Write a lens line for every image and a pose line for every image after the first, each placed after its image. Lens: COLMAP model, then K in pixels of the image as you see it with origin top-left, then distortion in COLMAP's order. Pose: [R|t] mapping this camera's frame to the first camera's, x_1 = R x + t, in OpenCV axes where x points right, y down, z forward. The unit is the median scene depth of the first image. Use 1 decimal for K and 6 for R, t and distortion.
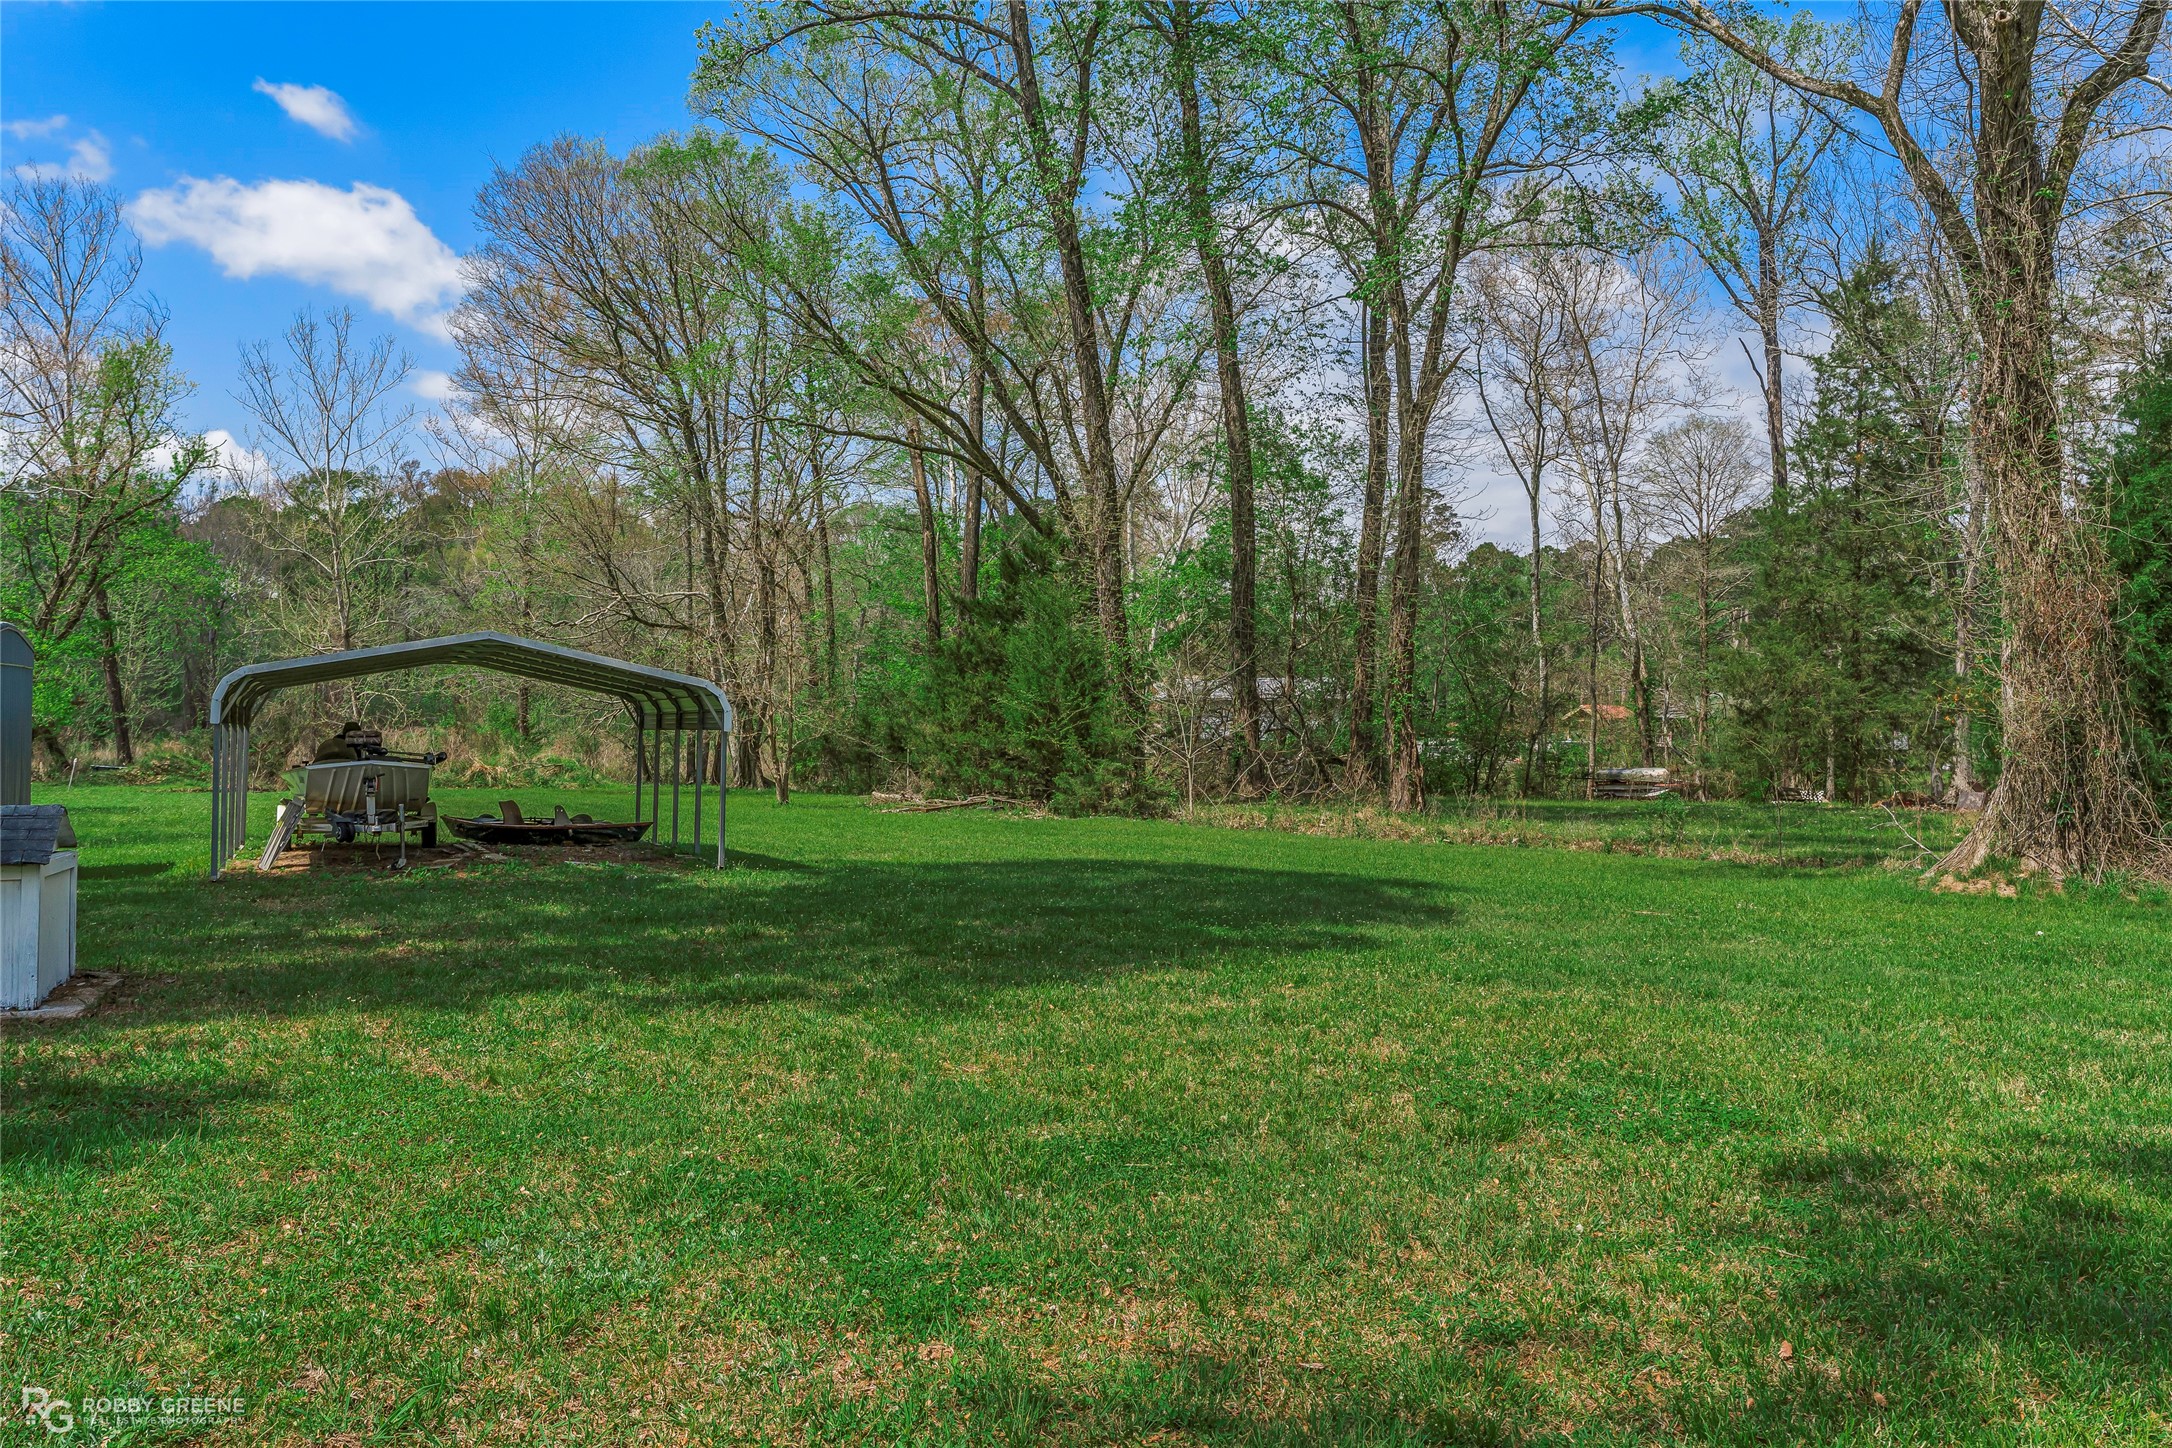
lens RADIAL K [[1624.3, 0, 1092.1], [0, 1624.3, 730.7], [0, 0, 1]] dist [-0.012022, 0.004434]
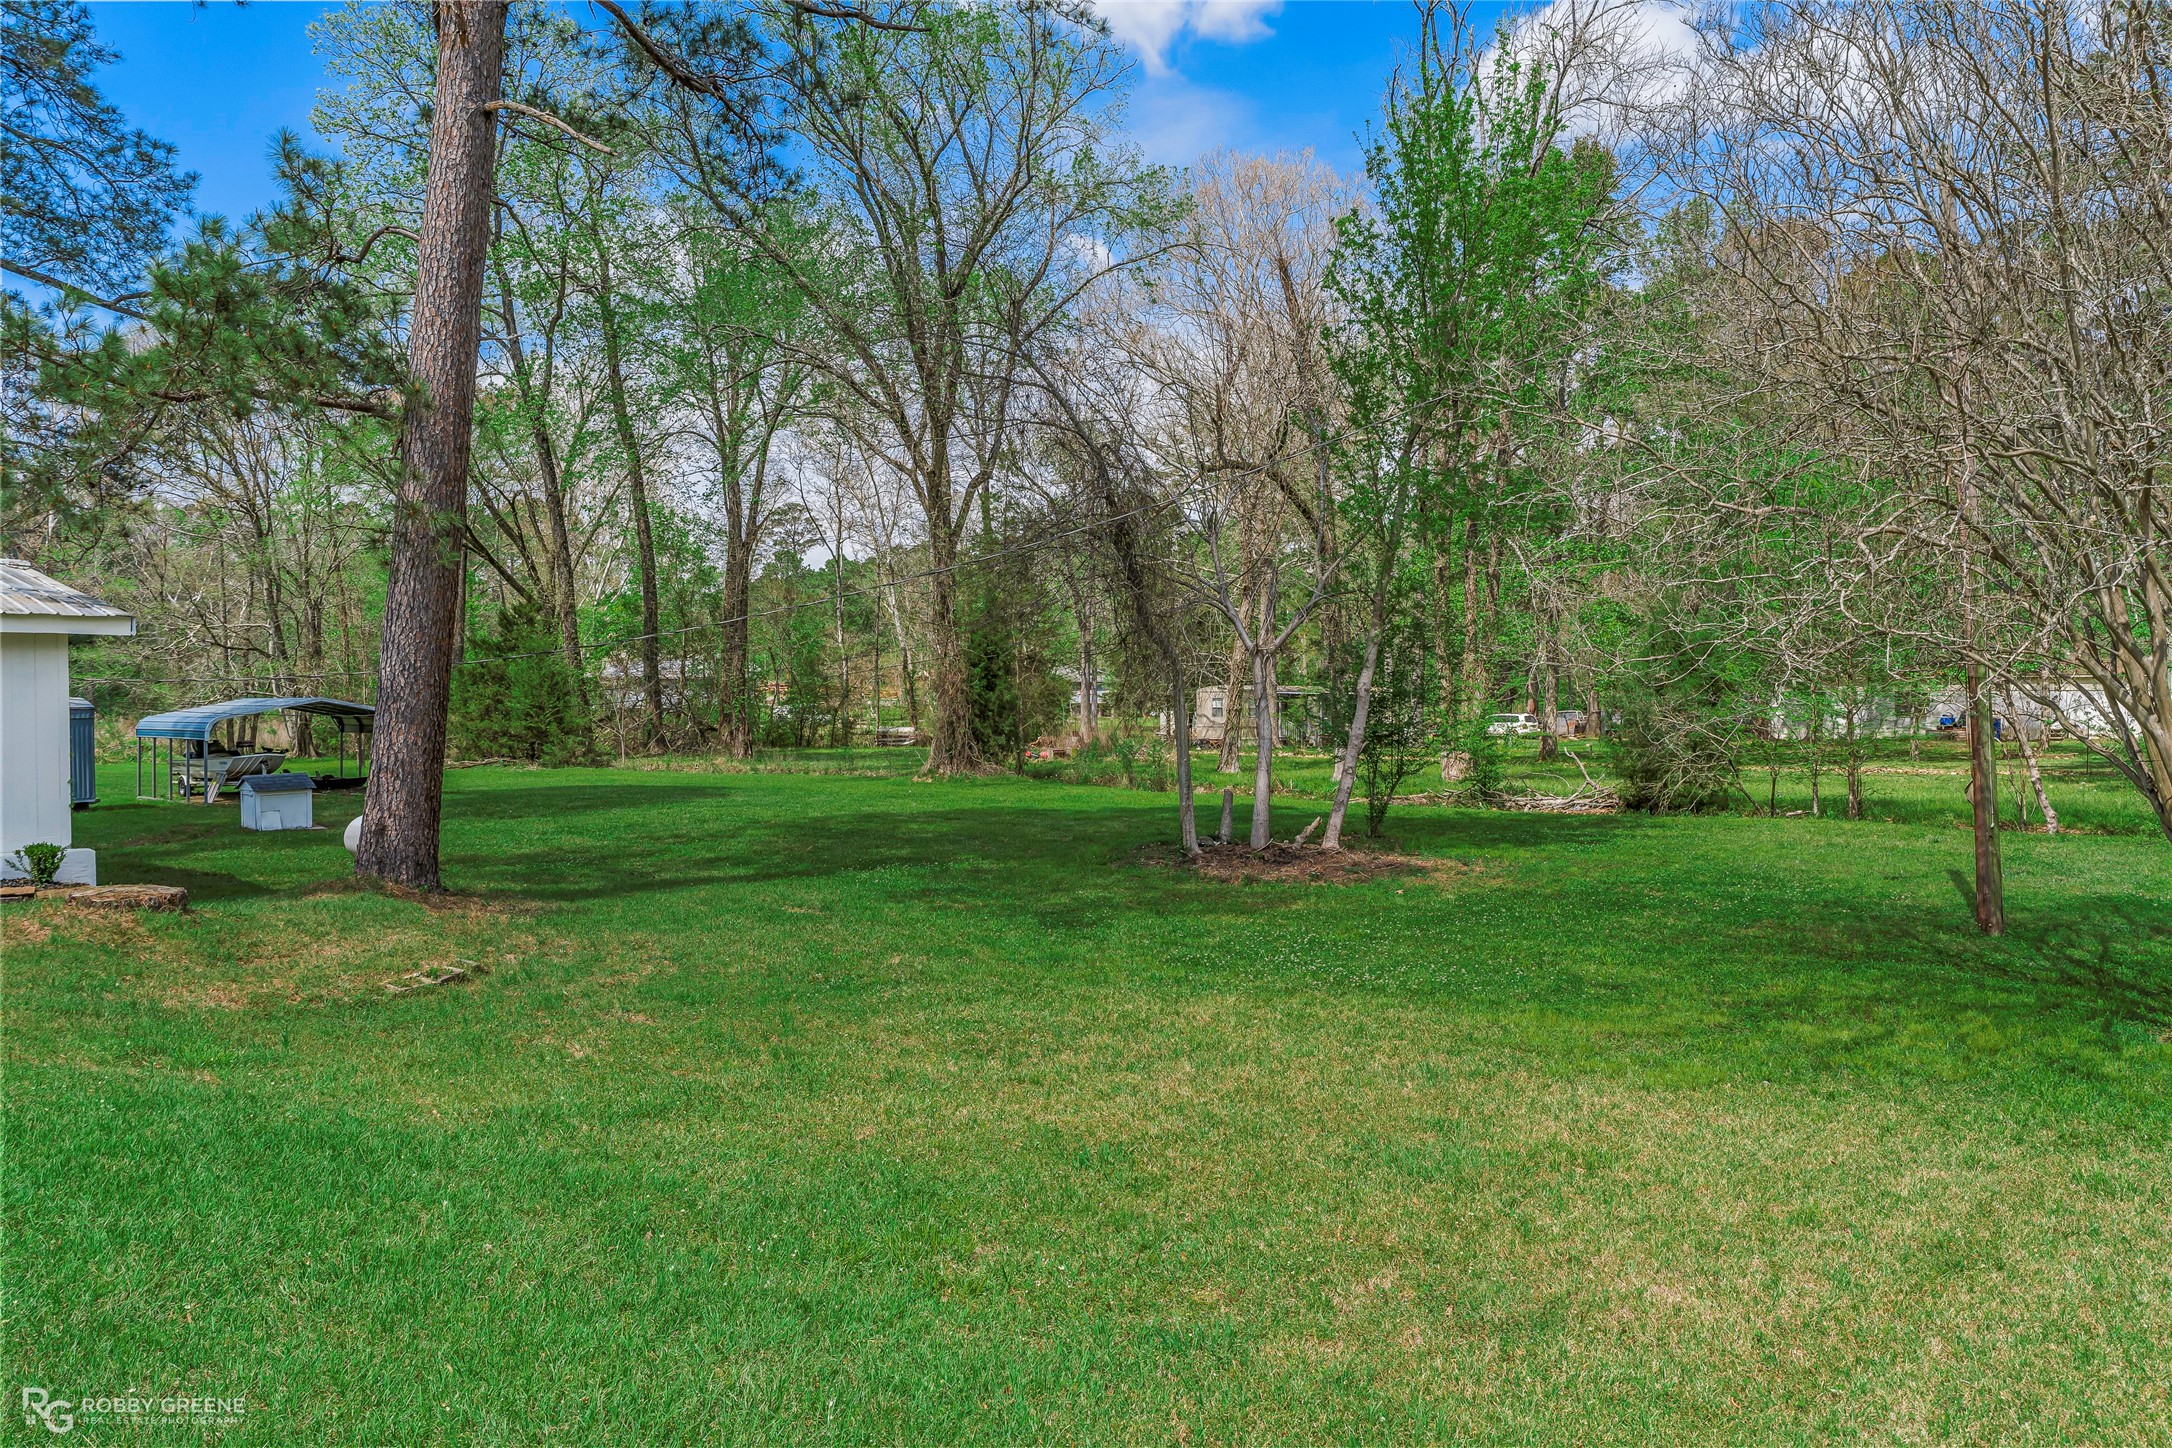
lens RADIAL K [[1435.6, 0, 1075.1], [0, 1435.6, 711.3], [0, 0, 1]] dist [-0.001038, 0.003900]
pose [[0.929076, -0.022832, 0.369184, -0.056452], [0.016365, 0.999653, 0.020639, -0.030228], [-0.369527, -0.013133, 0.929127, -0.627281]]
